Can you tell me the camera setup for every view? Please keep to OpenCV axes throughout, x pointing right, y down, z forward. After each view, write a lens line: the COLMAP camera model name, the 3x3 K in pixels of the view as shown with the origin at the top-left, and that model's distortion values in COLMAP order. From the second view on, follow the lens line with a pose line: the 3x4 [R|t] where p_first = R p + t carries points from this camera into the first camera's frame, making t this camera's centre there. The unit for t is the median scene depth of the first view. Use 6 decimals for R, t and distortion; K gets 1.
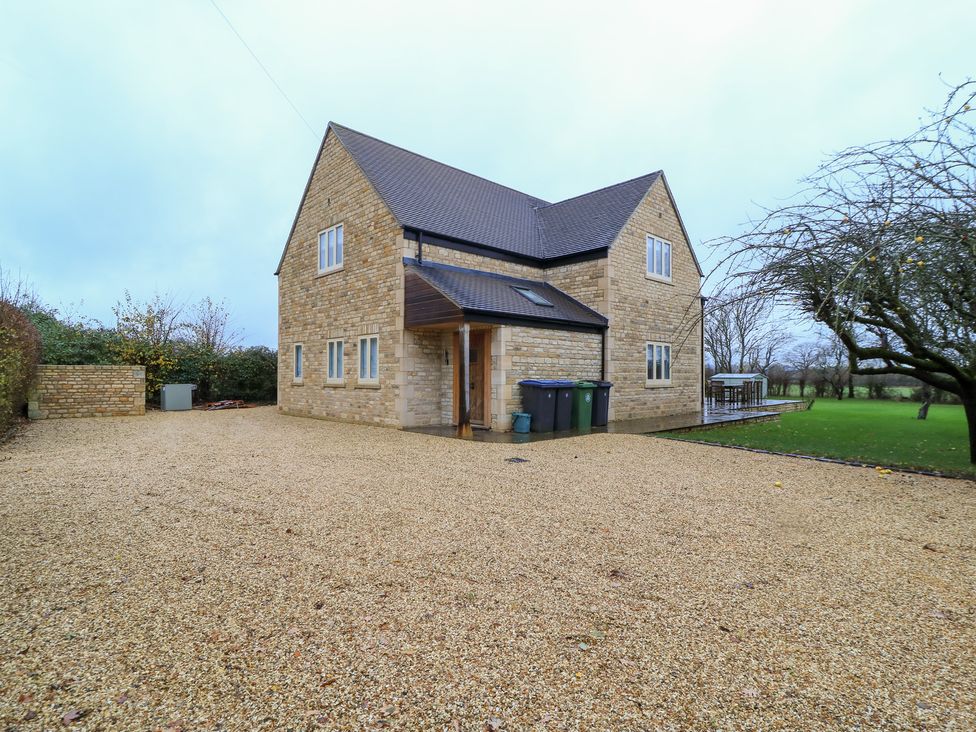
lens RADIAL K [[562.8, 0, 488.0], [0, 562.8, 366.0], [0, 0, 1]] dist [-0.001268, -0.011145]
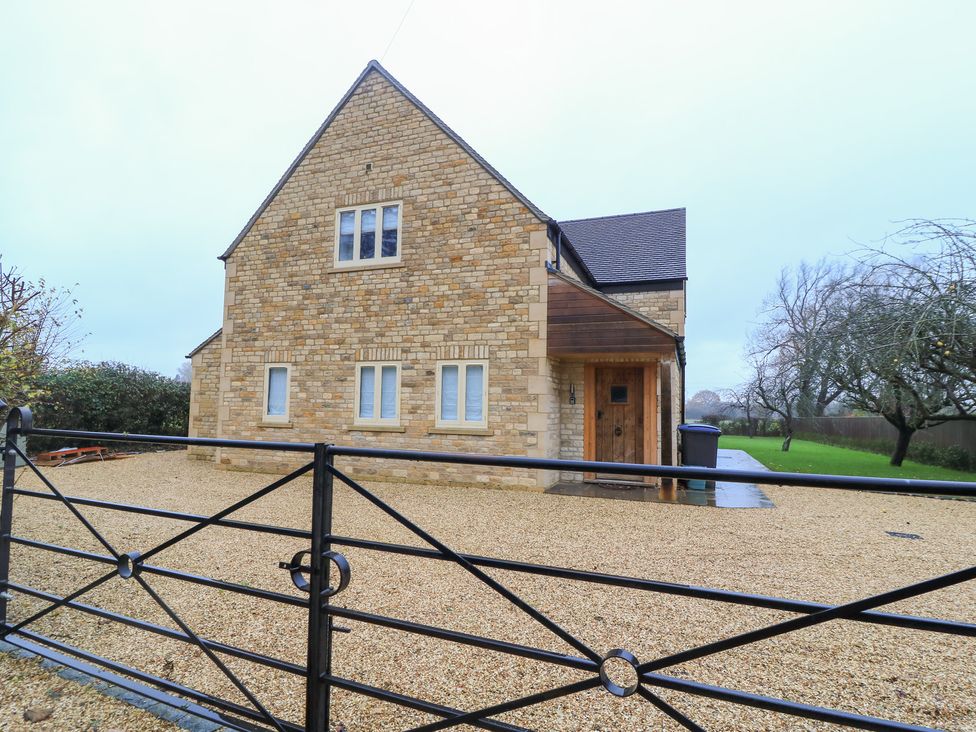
lens RADIAL K [[562.8, 0, 488.0], [0, 562.8, 366.0], [0, 0, 1]] dist [-0.001268, -0.011145]
pose [[0.883796, 0.047089, 0.465498, -0.505415], [-0.024174, 0.998189, -0.055078, -0.008553], [-0.467248, 0.037425, 0.883334, 0.336446]]
